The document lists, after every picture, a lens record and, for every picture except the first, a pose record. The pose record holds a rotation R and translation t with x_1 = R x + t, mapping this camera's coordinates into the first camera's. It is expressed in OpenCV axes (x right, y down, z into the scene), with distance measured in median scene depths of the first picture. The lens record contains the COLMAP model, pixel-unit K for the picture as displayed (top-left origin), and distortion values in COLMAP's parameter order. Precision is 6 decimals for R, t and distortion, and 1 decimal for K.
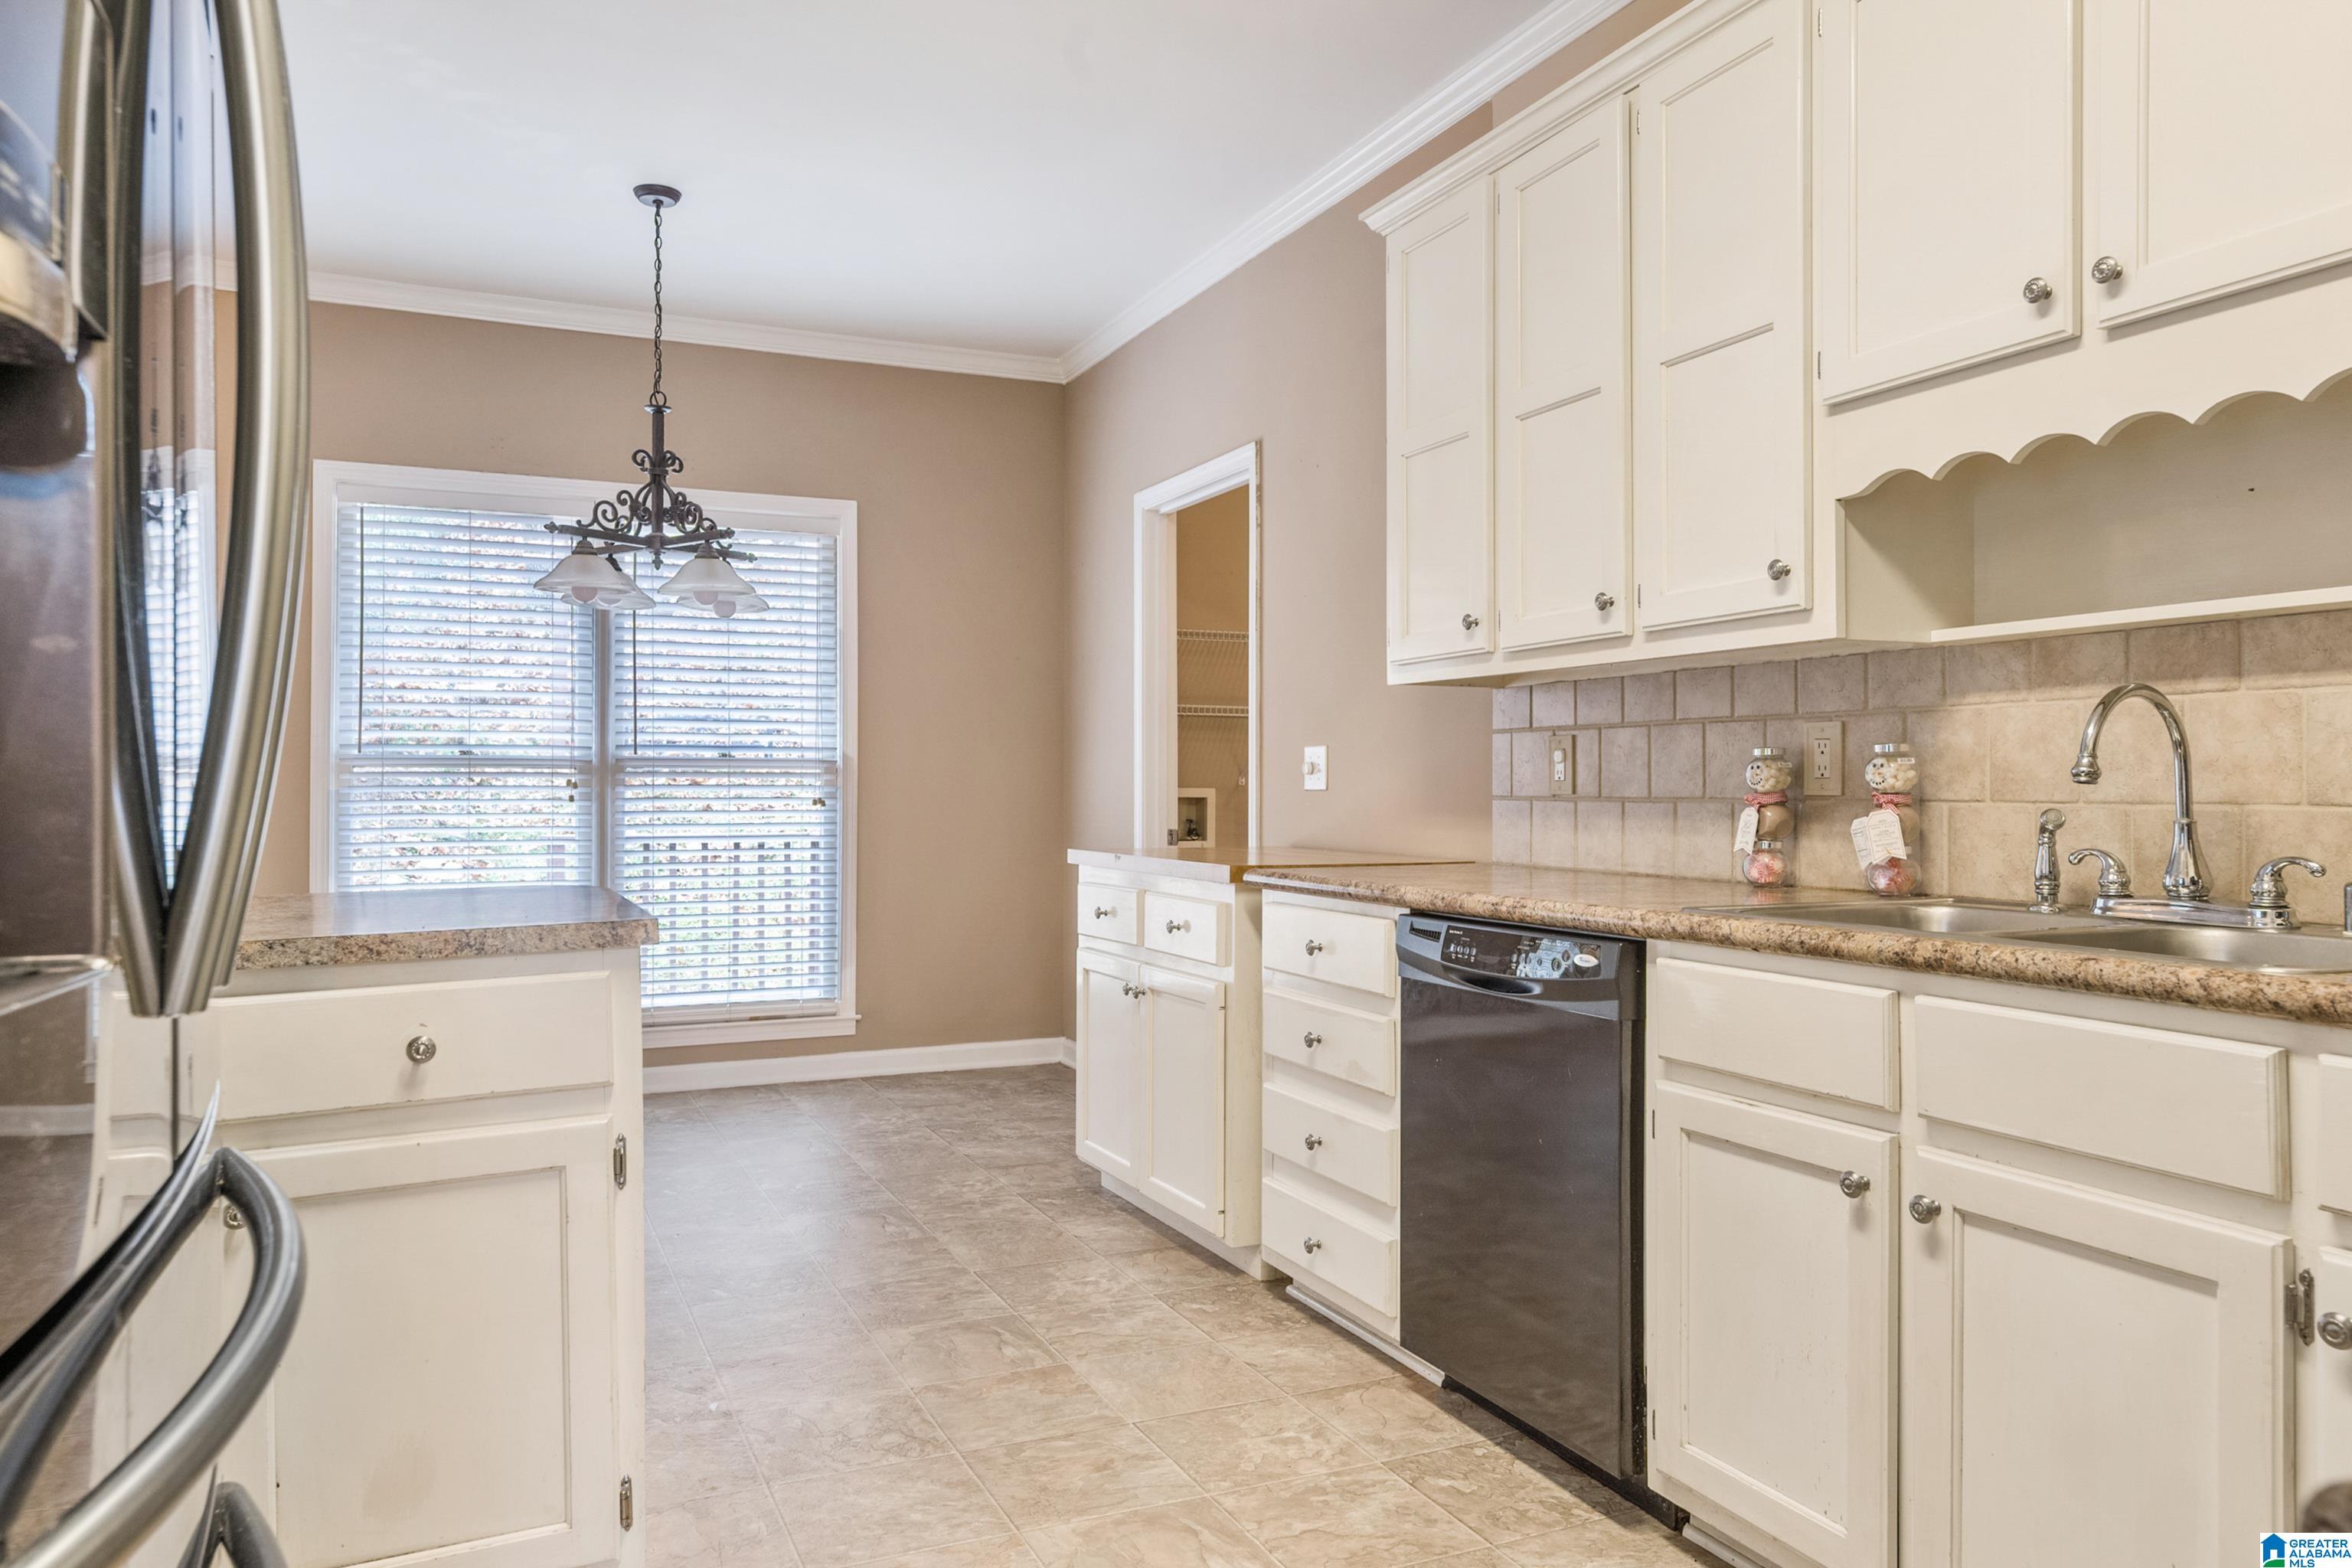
lens RADIAL K [[1571.8, 0, 1170.5], [0, 1571.8, 785.3], [0, 0, 1]] dist [0.014099, 0.001011]
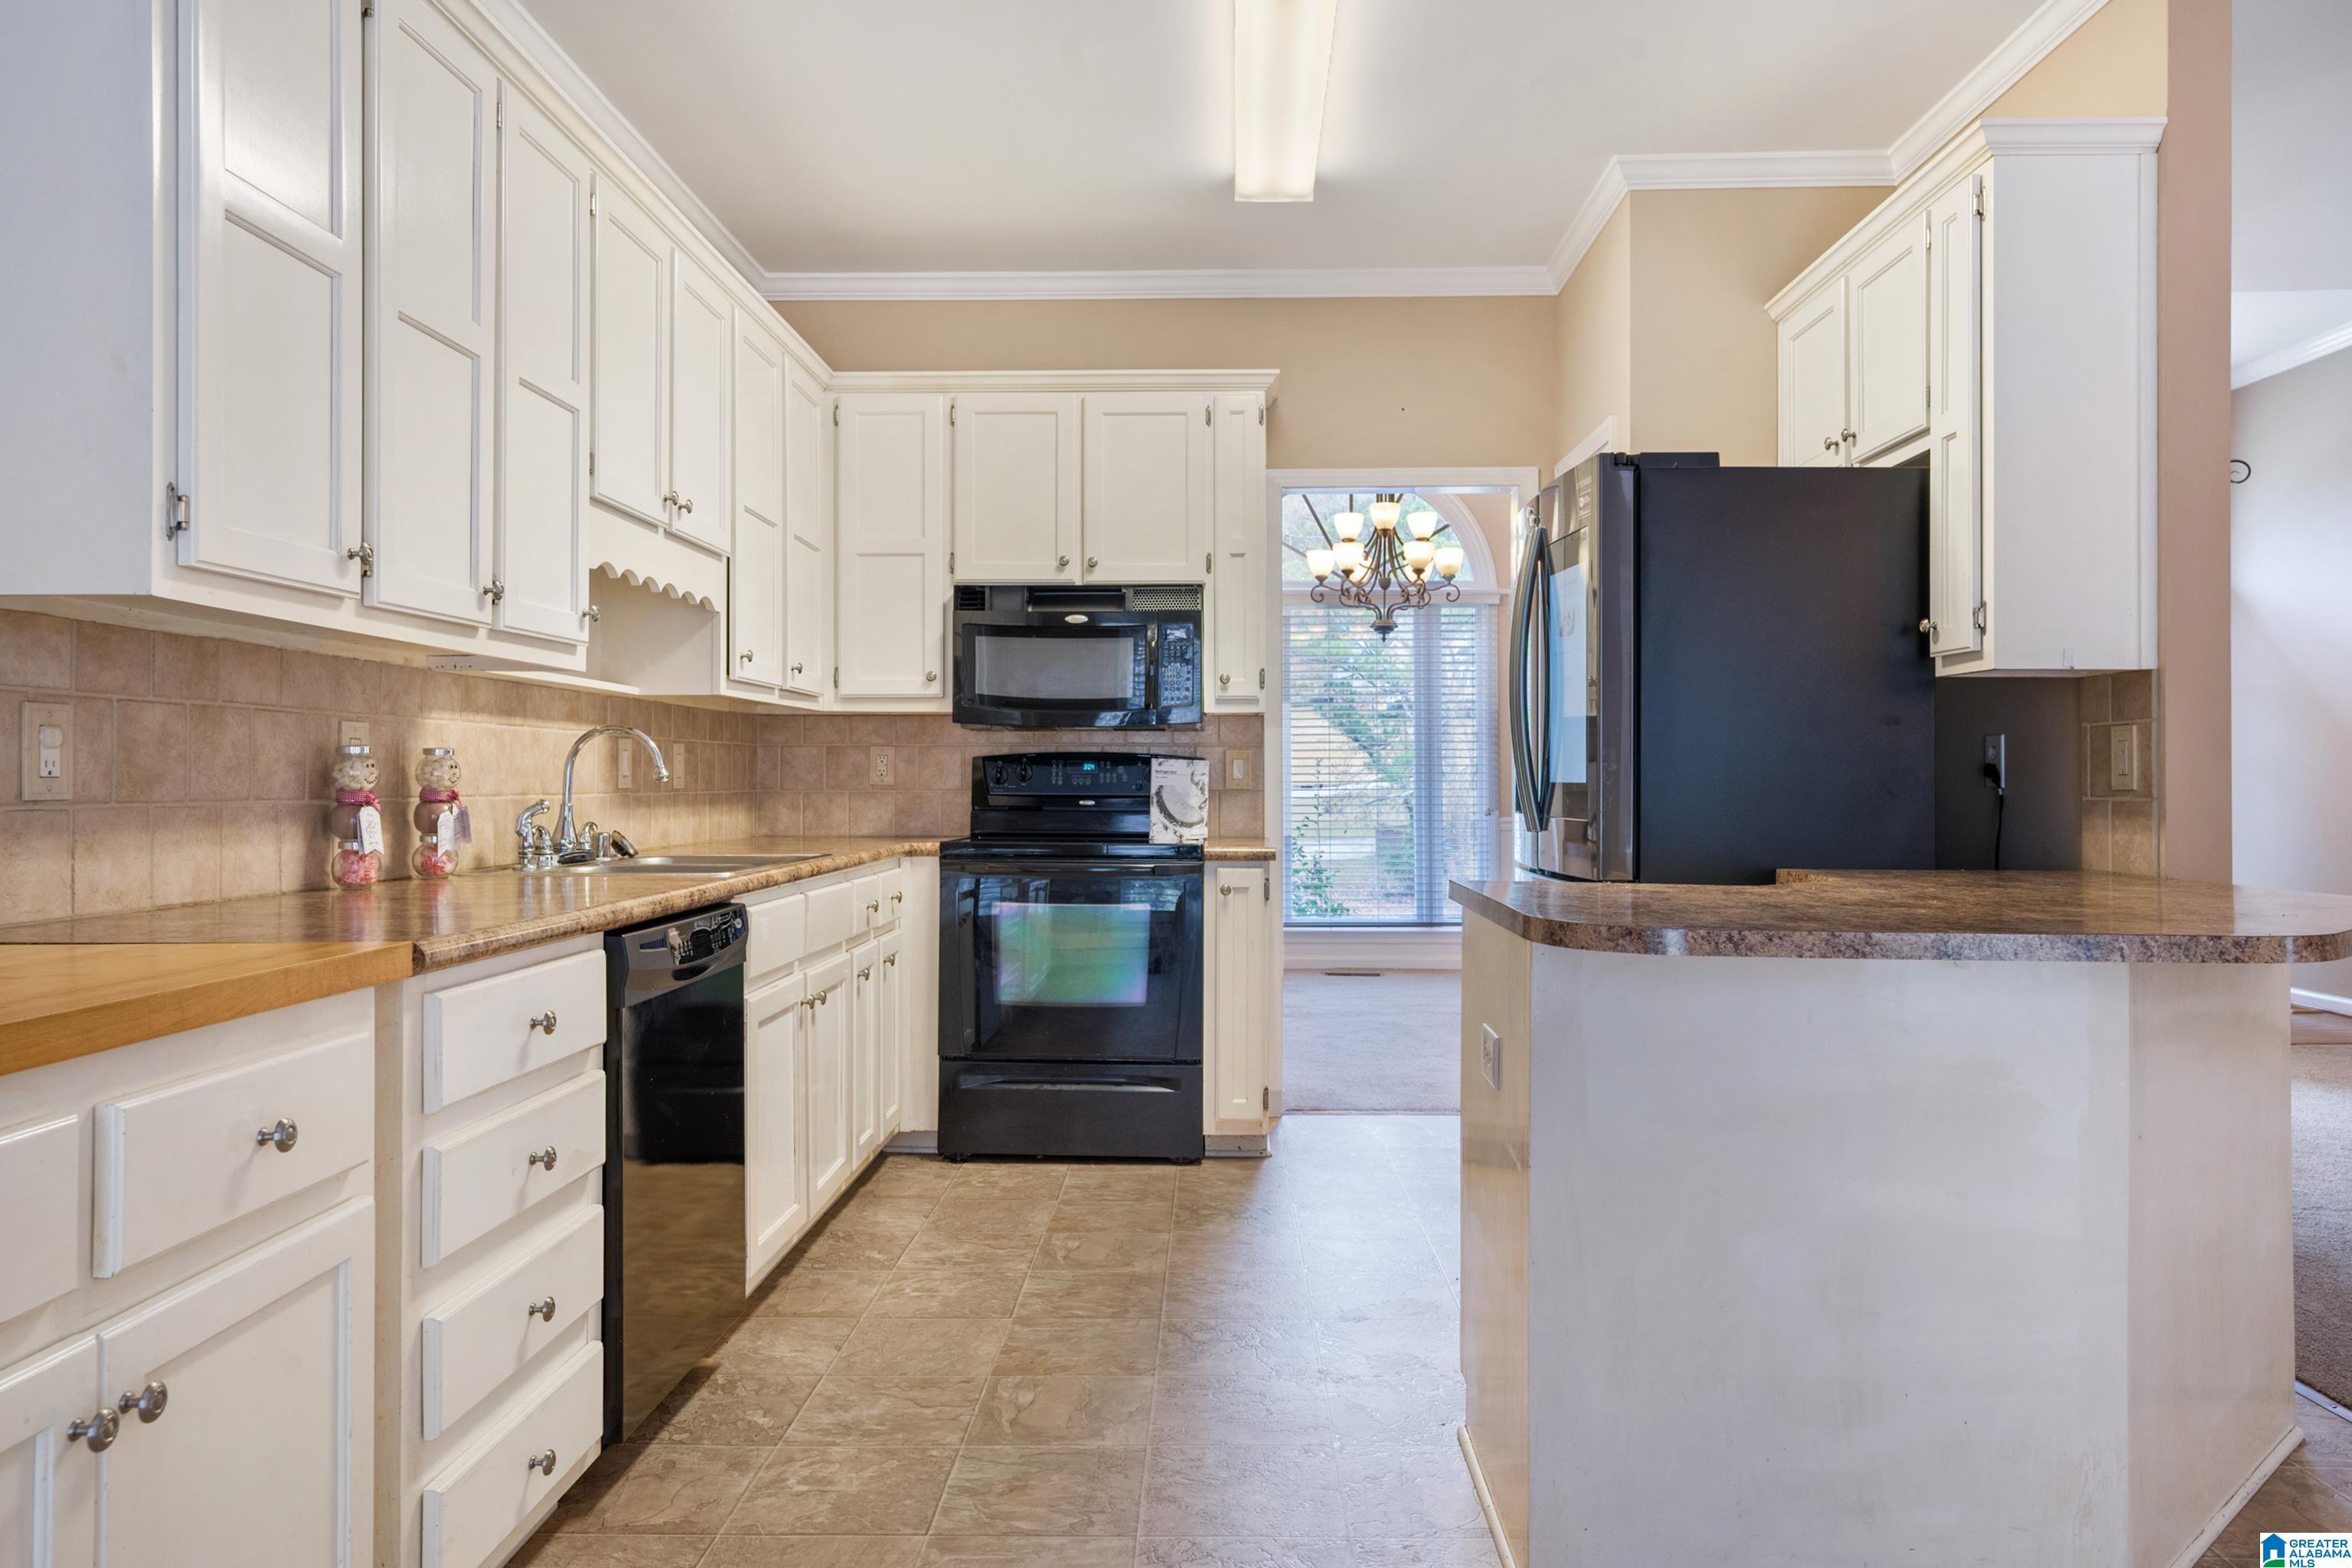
lens RADIAL K [[1580.5, 0, 1169.0], [0, 1580.5, 757.7], [0, 0, 1]] dist [0.001802, -0.000186]
pose [[-0.897463, 0.006408, 0.441044, -0.475220], [-0.000196, 0.999889, -0.014926, -0.001768], [-0.441091, -0.013481, -0.897361, 1.564365]]
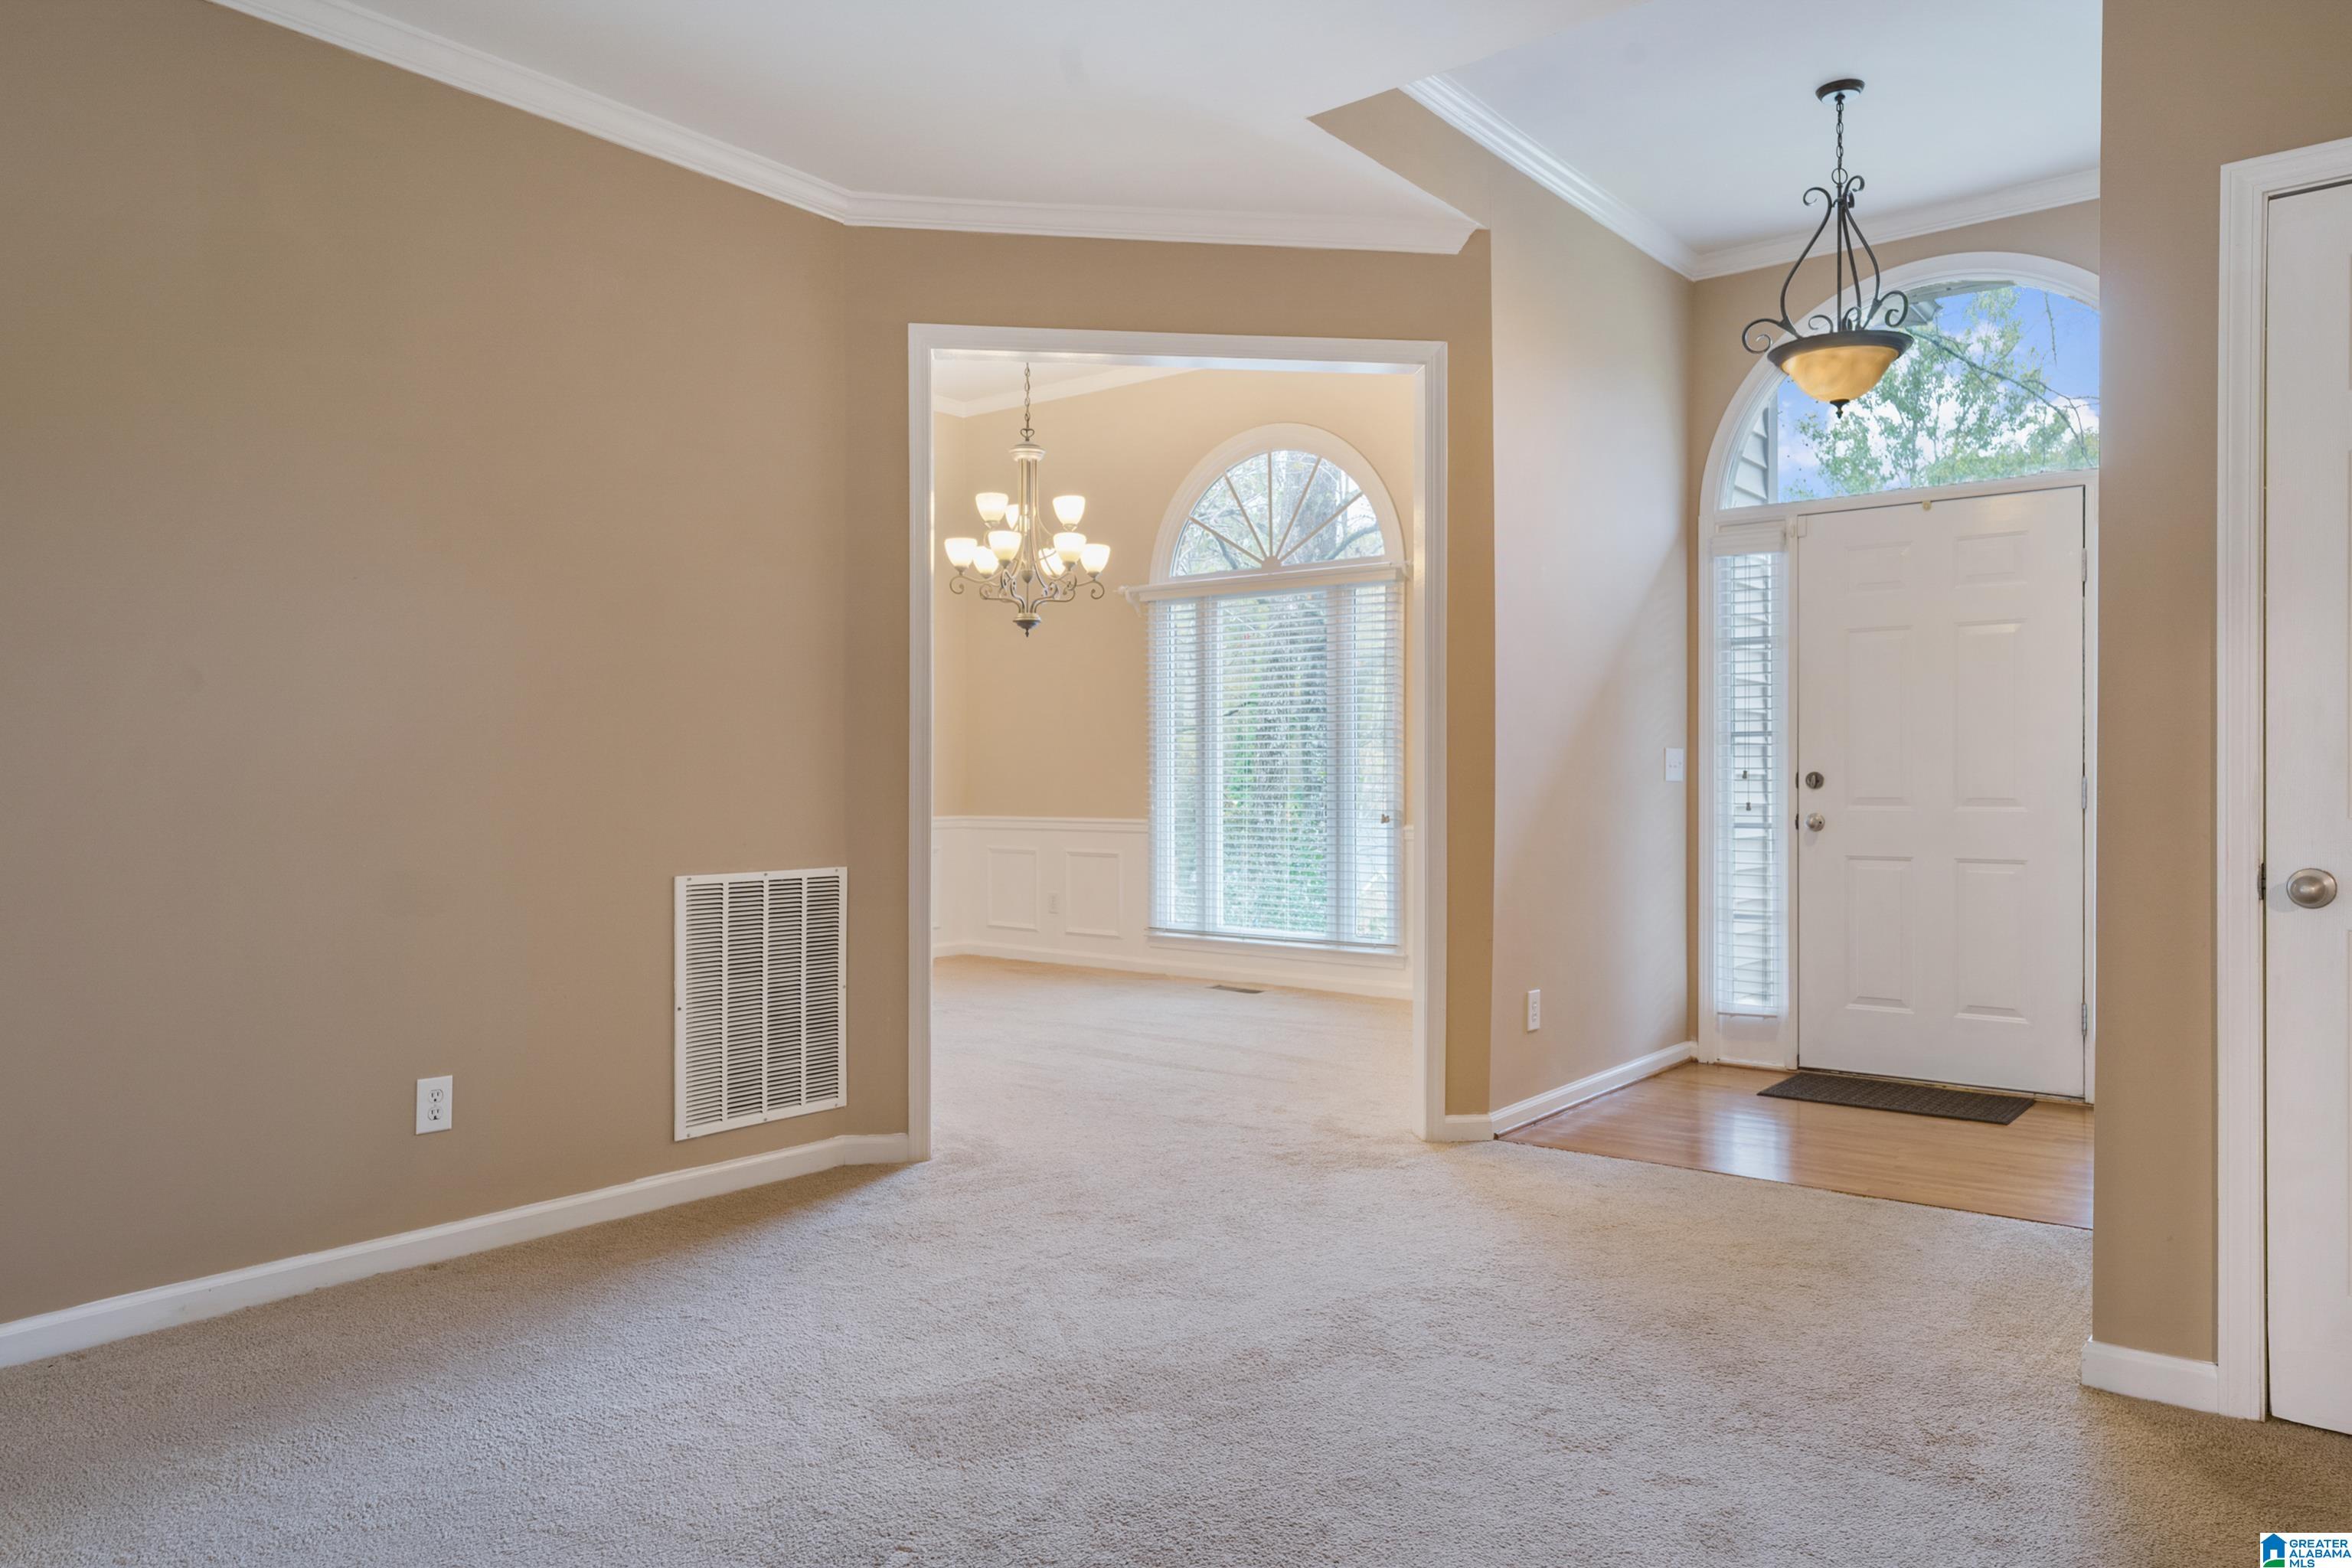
lens RADIAL K [[1571.8, 0, 1170.5], [0, 1571.8, 785.3], [0, 0, 1]] dist [0.014099, 0.001011]
pose [[-0.449088, -0.004639, 0.893475, -1.851333], [-0.003771, 0.999987, 0.003297, -0.005868], [-0.893479, -0.001889, -0.449100, 0.109929]]
